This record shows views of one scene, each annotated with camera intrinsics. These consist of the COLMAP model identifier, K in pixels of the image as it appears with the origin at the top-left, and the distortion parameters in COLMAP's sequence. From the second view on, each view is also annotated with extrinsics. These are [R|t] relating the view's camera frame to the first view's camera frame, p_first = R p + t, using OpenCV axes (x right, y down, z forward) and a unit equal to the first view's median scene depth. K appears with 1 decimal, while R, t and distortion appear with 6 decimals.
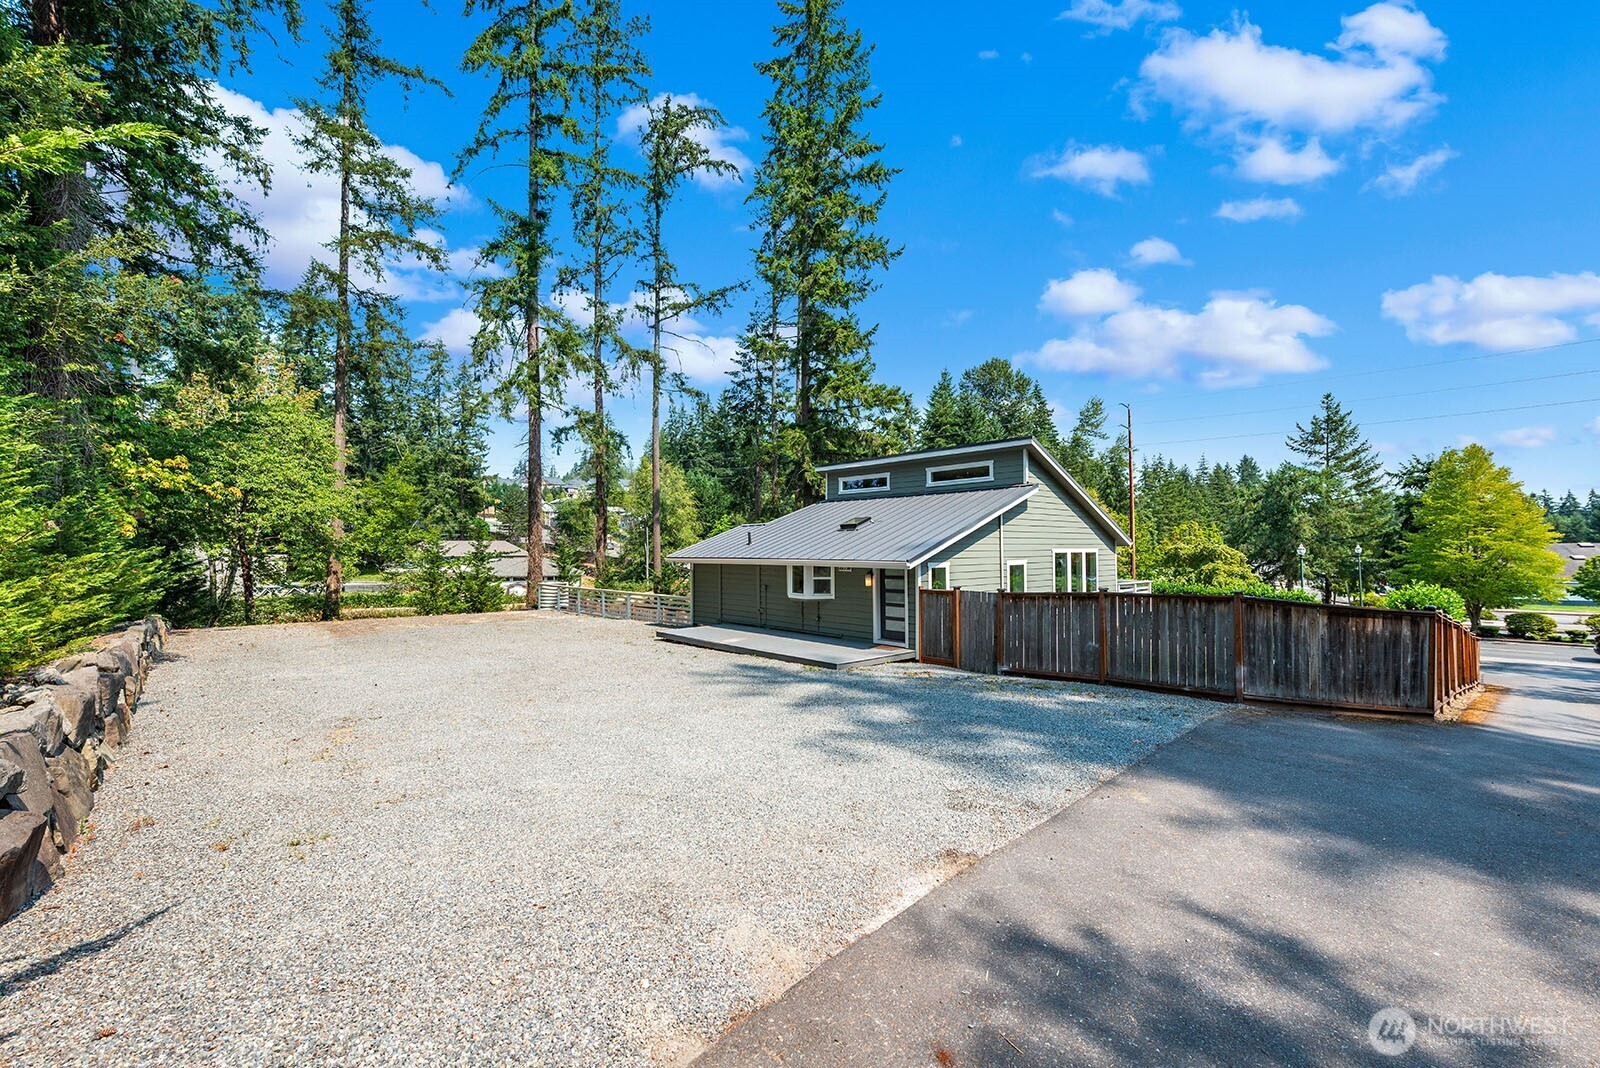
lens RADIAL K [[662.2, 0, 800.0], [0, 662.2, 534.0], [0, 0, 1]] dist [0.010893, -0.000147]
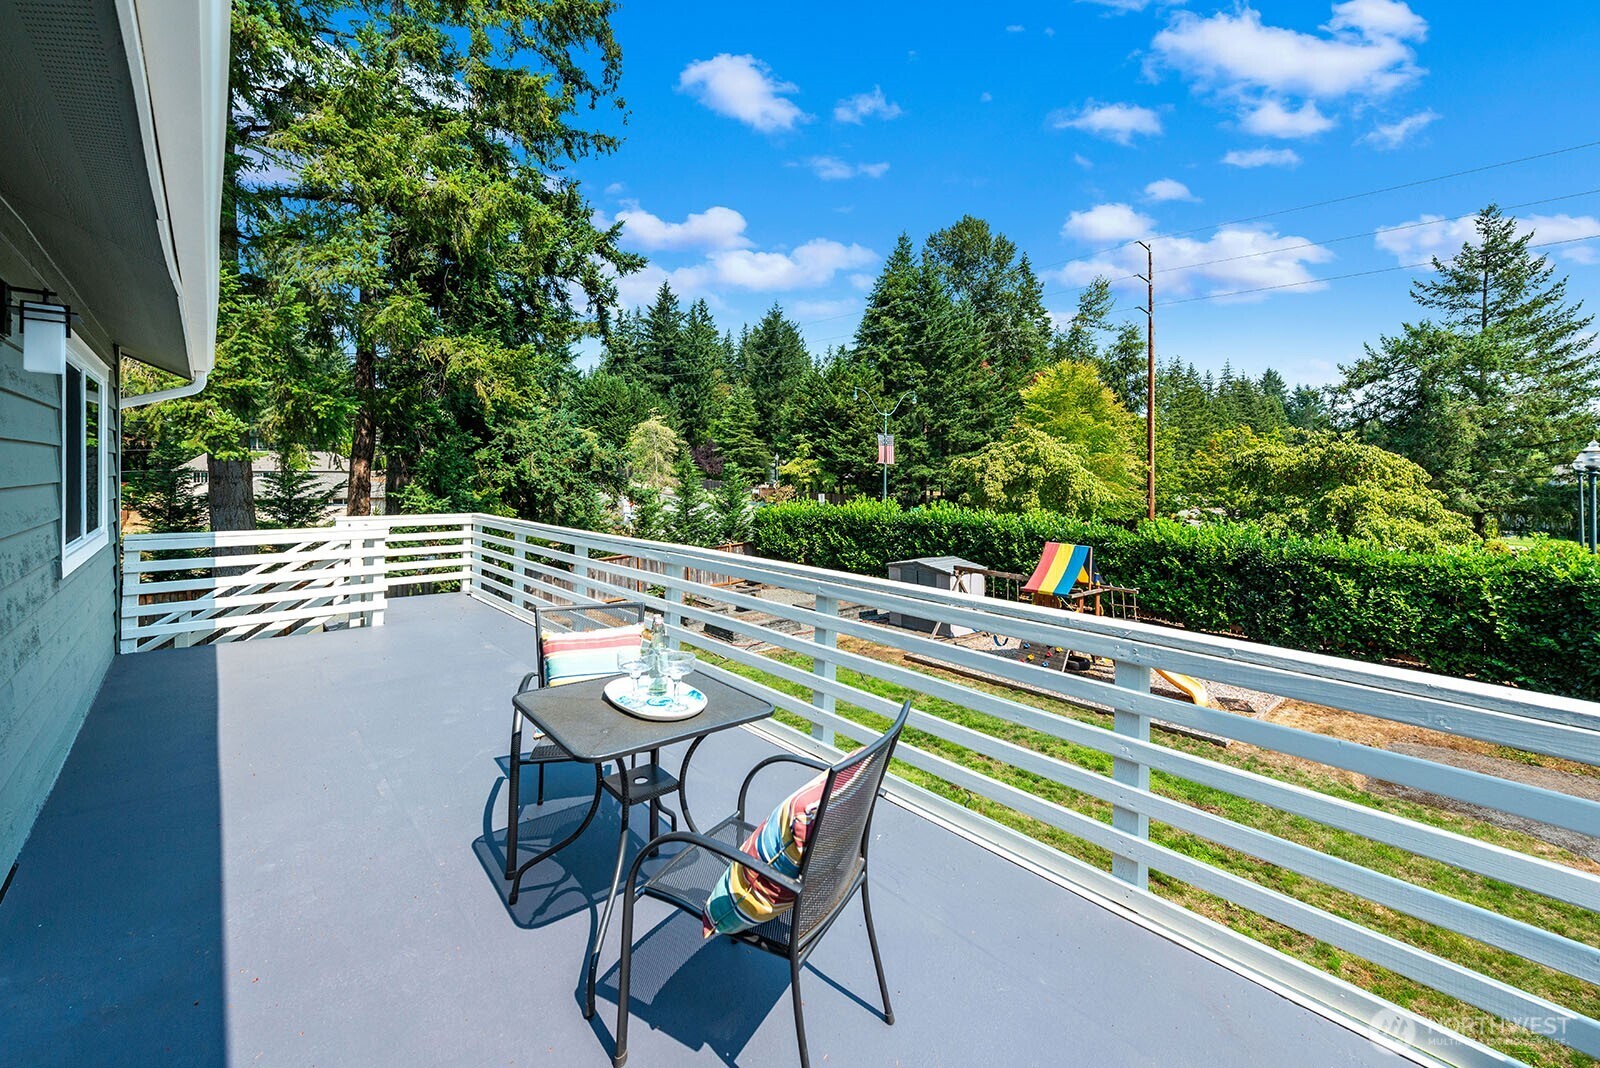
lens RADIAL K [[662.2, 0, 790.9], [0, 662.2, 475.7], [0, 0, 1]] dist [0.010479, -0.000329]
pose [[0.999856, 0.006676, -0.015619, 0.308984], [-0.006240, 0.999593, 0.027836, 0.033459], [0.015798, -0.027735, 0.999490, 0.673877]]
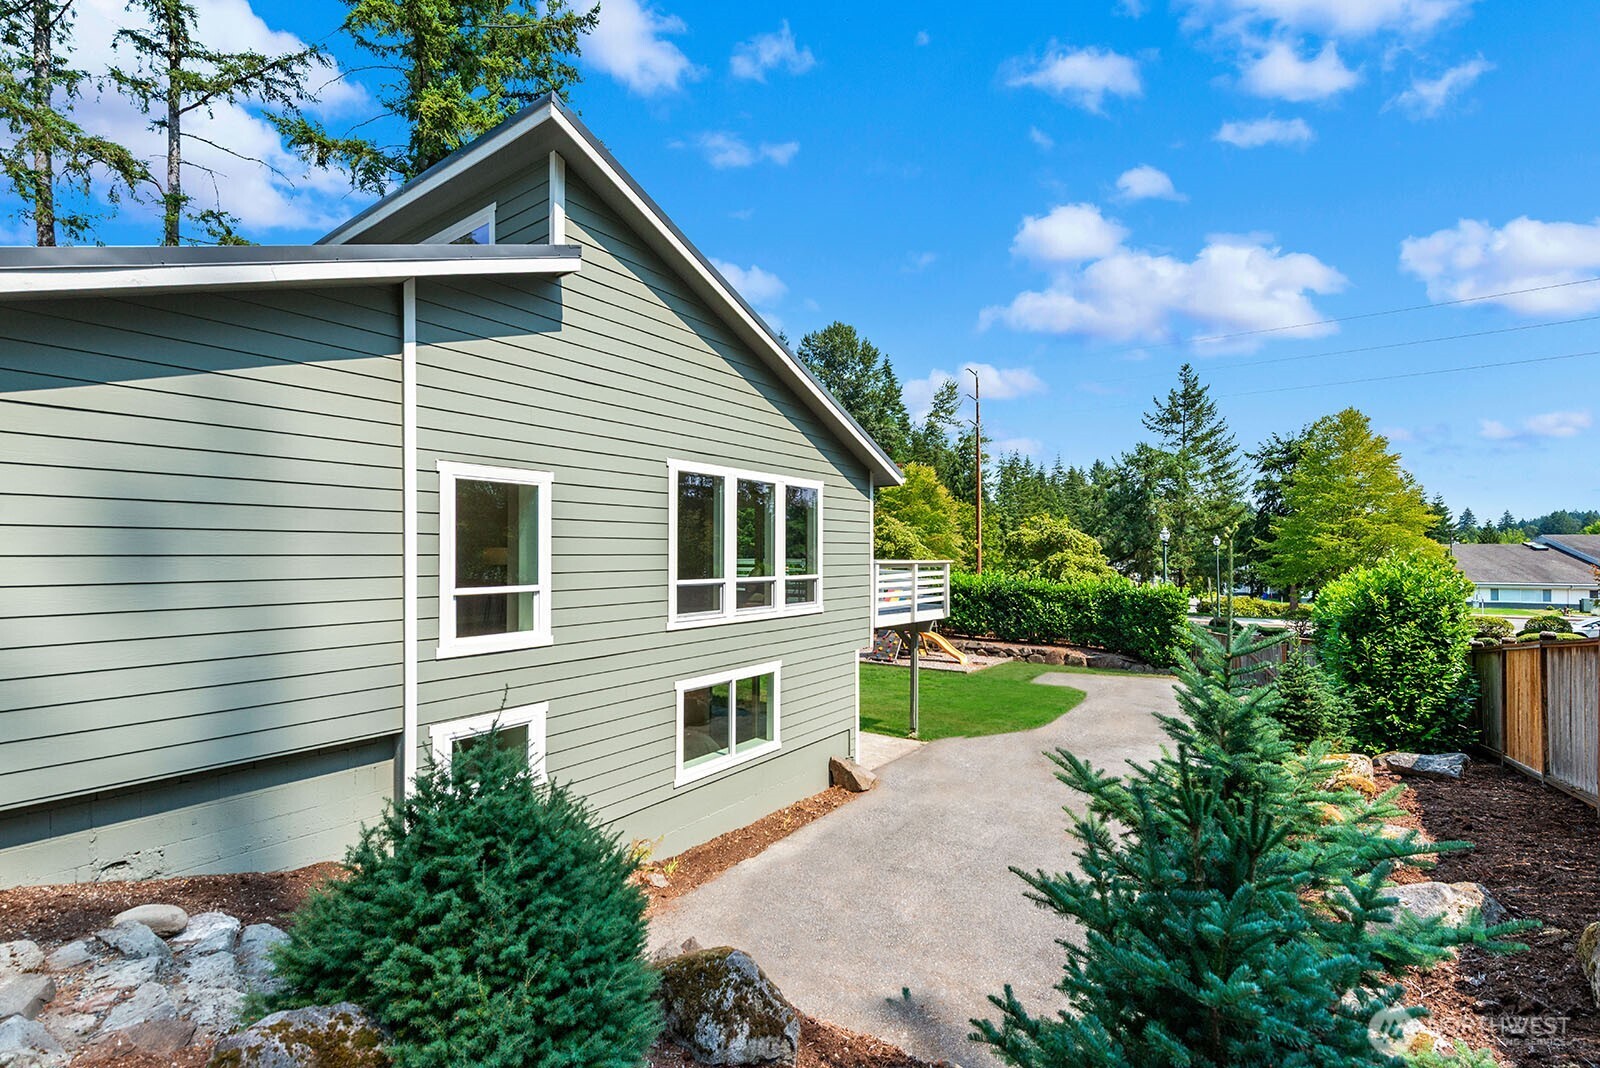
lens RADIAL K [[708.6, 0, 807.2], [0, 708.6, 557.0], [0, 0, 1]] dist [0.014191, 0.000062]
pose [[0.979244, 0.002313, 0.202673, 0.210429], [-0.007463, 0.999668, 0.024650, 0.038314], [-0.202549, -0.025651, 0.978936, 0.323677]]
